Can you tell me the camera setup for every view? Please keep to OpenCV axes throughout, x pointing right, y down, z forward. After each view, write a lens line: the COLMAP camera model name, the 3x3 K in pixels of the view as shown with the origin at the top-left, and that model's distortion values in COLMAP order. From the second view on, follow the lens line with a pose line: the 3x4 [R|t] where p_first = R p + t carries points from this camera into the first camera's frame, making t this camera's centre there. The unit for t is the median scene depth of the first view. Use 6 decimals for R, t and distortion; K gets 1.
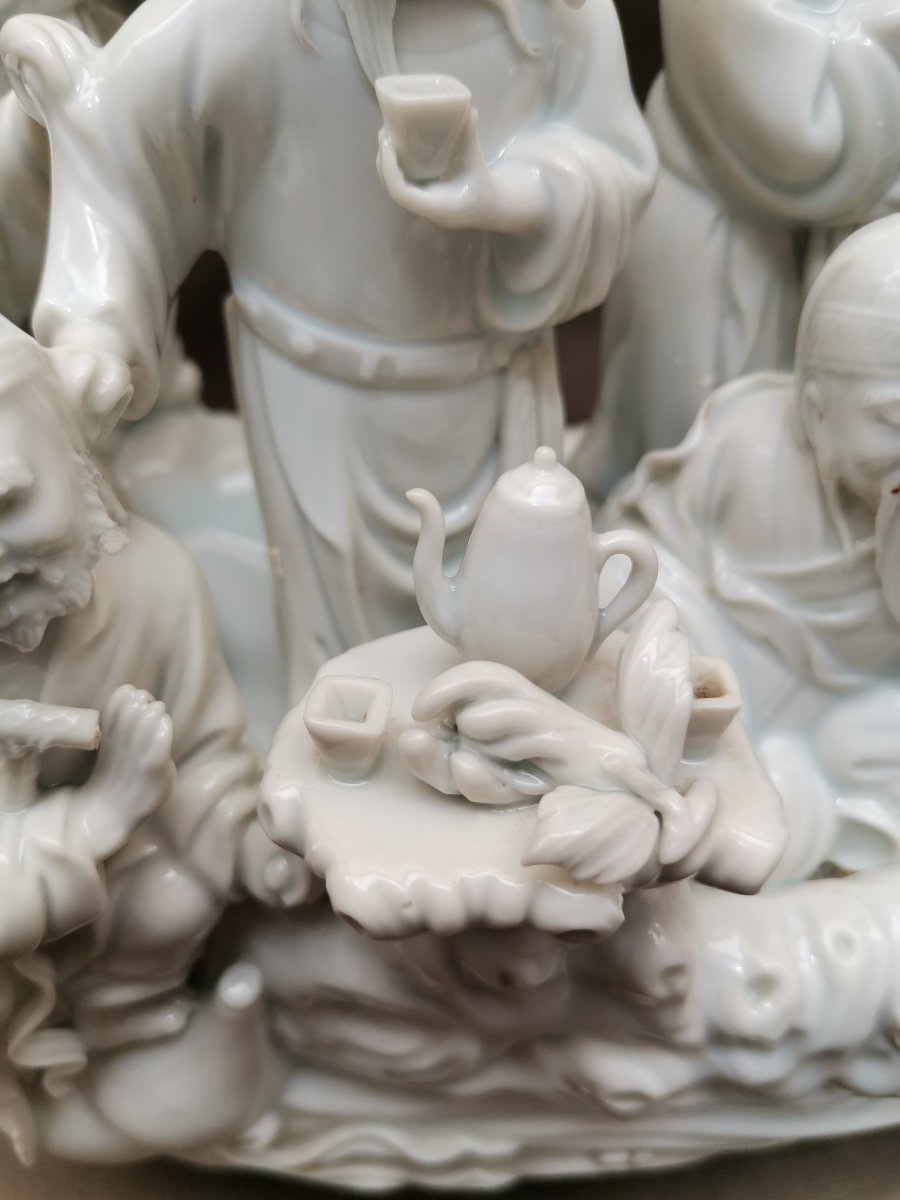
lens RADIAL K [[983.9, 0, 450.0], [0, 983.9, 600.0], [0, 0, 1]] dist [0.007160, -0.095256]
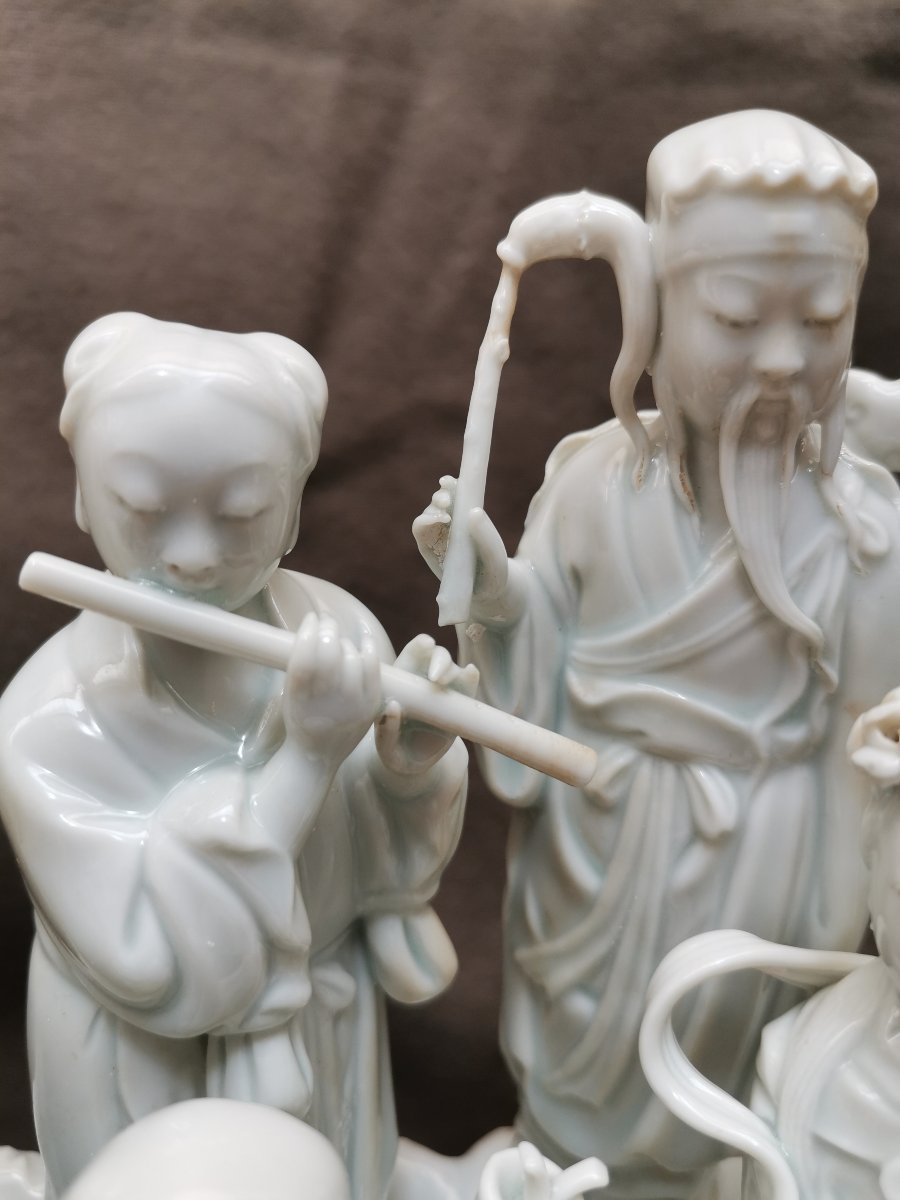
lens RADIAL K [[983.9, 0, 450.0], [0, 983.9, 600.0], [0, 0, 1]] dist [0.007160, -0.095256]
pose [[0.988351, -0.011469, 0.151758, 0.531293], [0.080316, 0.886301, -0.456092, -0.363865], [-0.129272, 0.462968, 0.876898, 0.126677]]
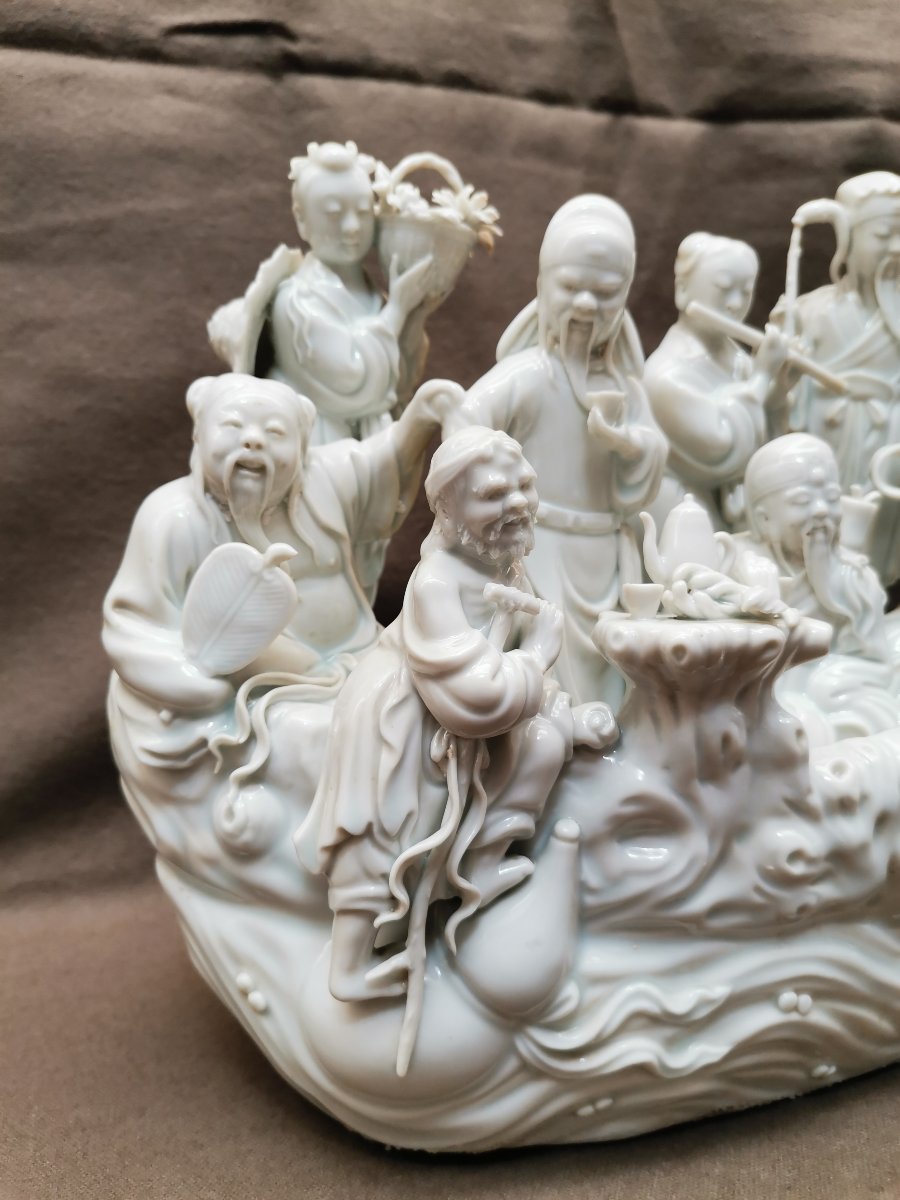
lens RADIAL K [[948.9, 0, 450.0], [0, 948.9, 600.0], [0, 0, 1]] dist [0.036295, -0.093829]
pose [[0.968077, -0.048716, 0.245872, -0.922012], [0.177269, 0.826568, -0.534191, 1.051986], [-0.177207, 0.560724, 0.808818, -0.600353]]
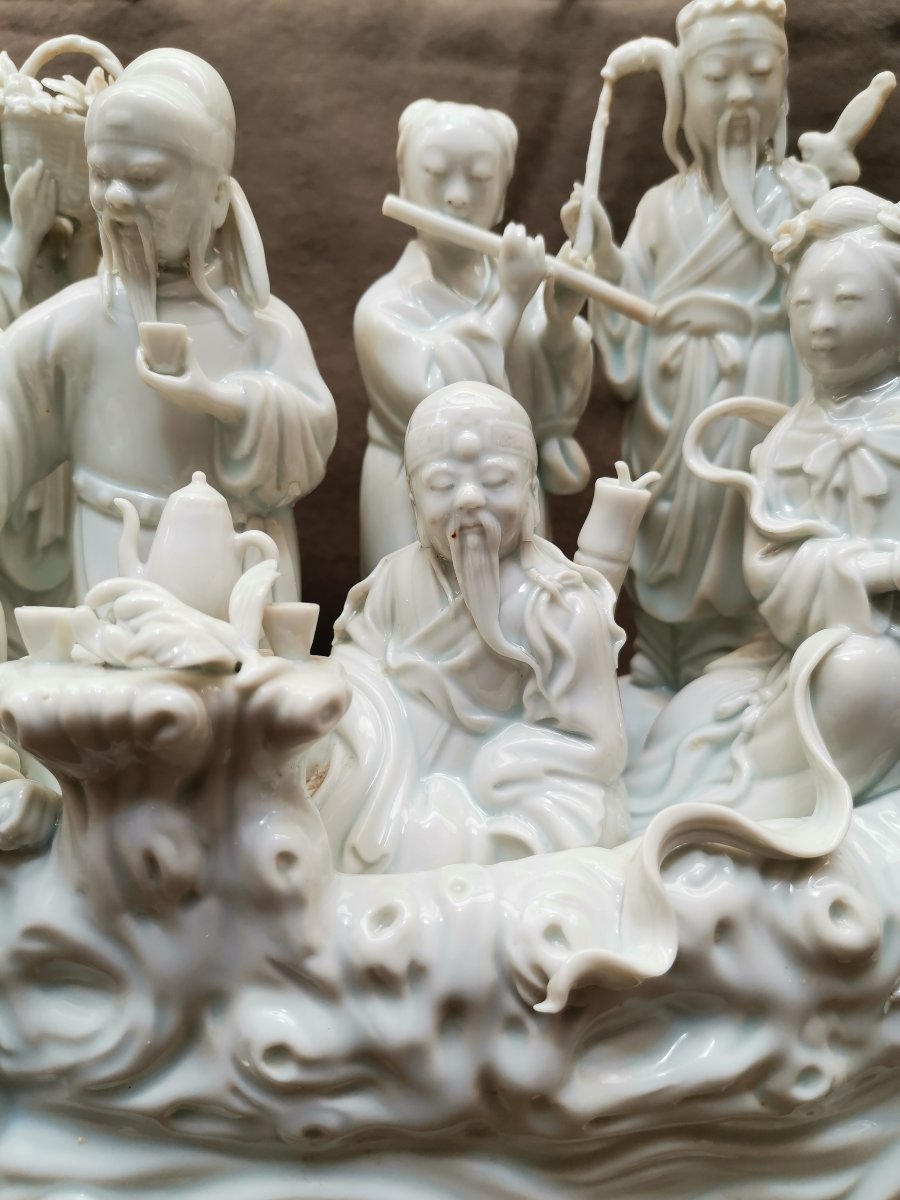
lens RADIAL K [[948.9, 0, 450.0], [0, 948.9, 600.0], [0, 0, 1]] dist [0.036295, -0.093829]
pose [[0.999611, -0.015781, -0.023017, 0.459630], [0.000624, 0.837211, -0.546880, 0.753052], [0.027900, 0.546653, 0.836895, -0.186340]]
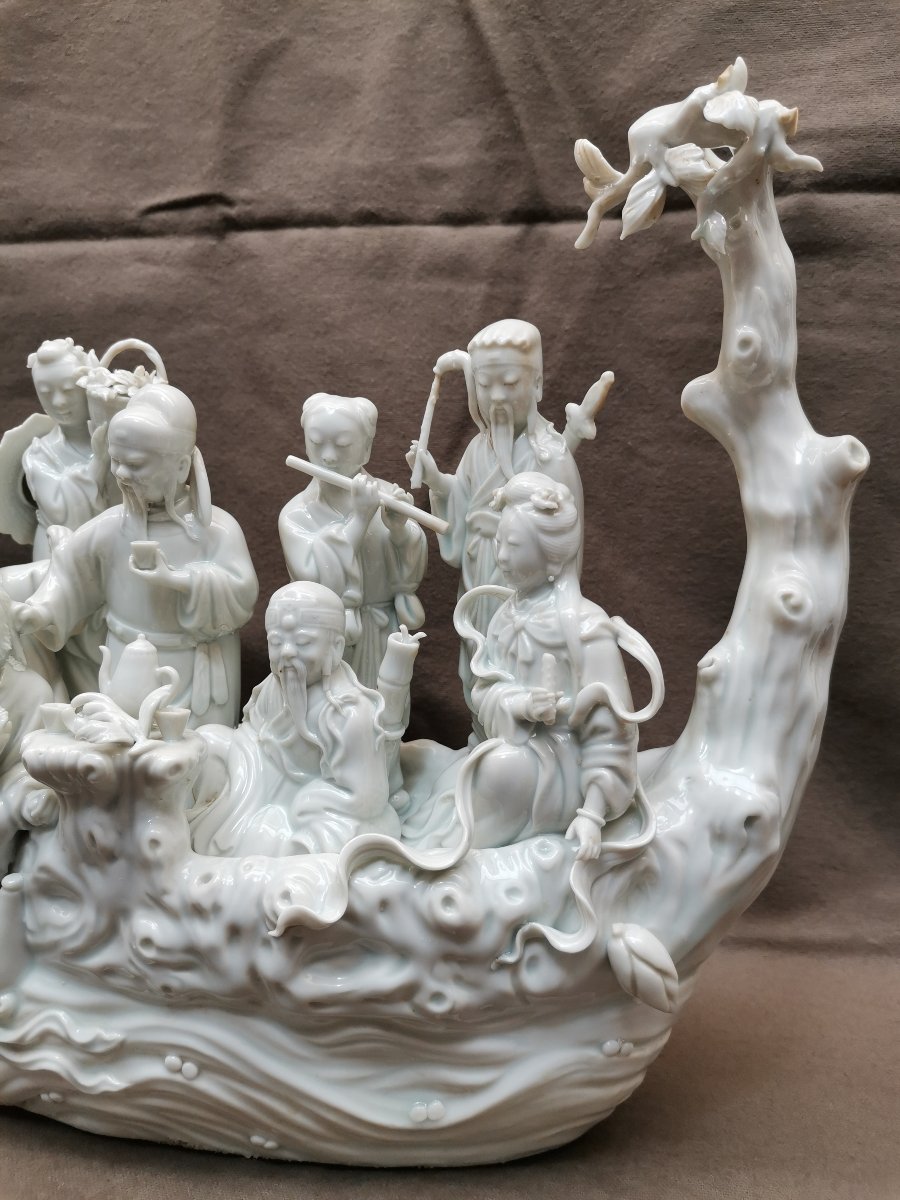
lens RADIAL K [[927.1, 0, 450.0], [0, 927.1, 600.0], [0, 0, 1]] dist [0.074937, -0.122855]
pose [[0.974912, 0.031456, -0.220355, 1.418761], [-0.149356, 0.826467, -0.542812, 1.019656], [0.165042, 0.562106, 0.810431, -1.098632]]
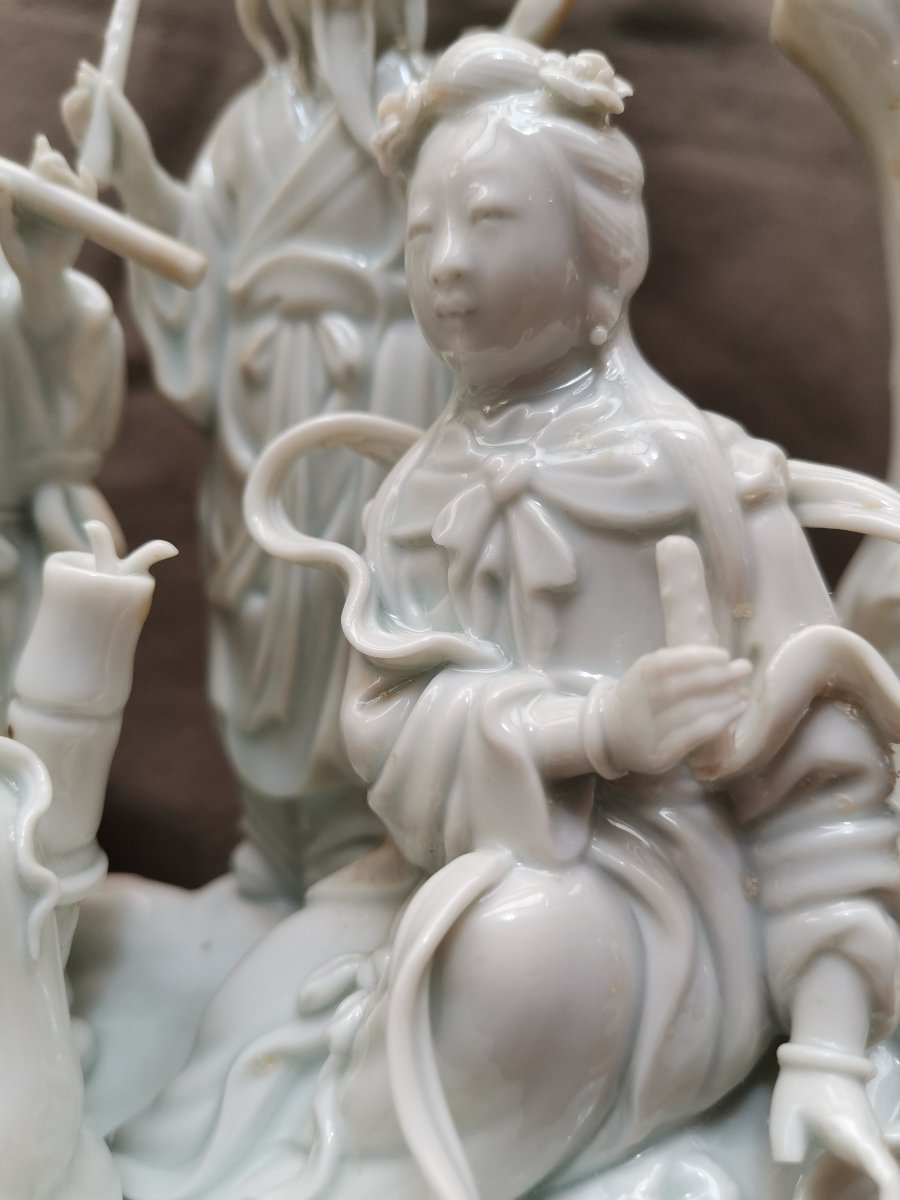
lens RADIAL K [[983.9, 0, 450.0], [0, 983.9, 600.0], [0, 0, 1]] dist [0.007160, -0.095256]
pose [[0.980766, -0.022392, 0.193901, 0.849896], [0.137745, 0.783236, -0.606273, 0.289513], [-0.138294, 0.621321, 0.771256, 0.383430]]
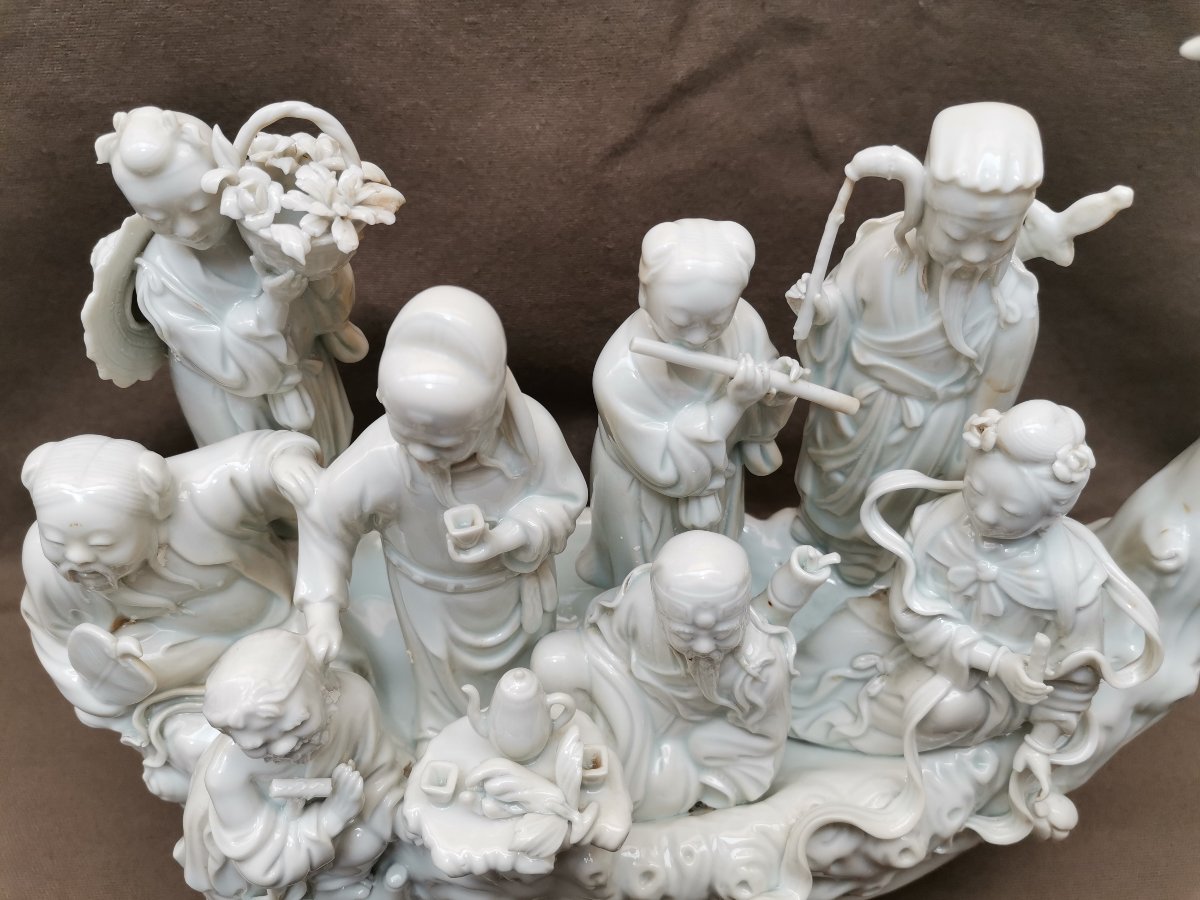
lens RADIAL K [[927.1, 0, 600.0], [0, 927.1, 450.0], [0, 0, 1]] dist [0.074937, -0.122855]
pose [[0.999782, -0.018473, 0.009757, 0.230498], [0.017898, 0.998269, 0.056032, -0.666883], [-0.010775, -0.055845, 0.998381, -1.003033]]
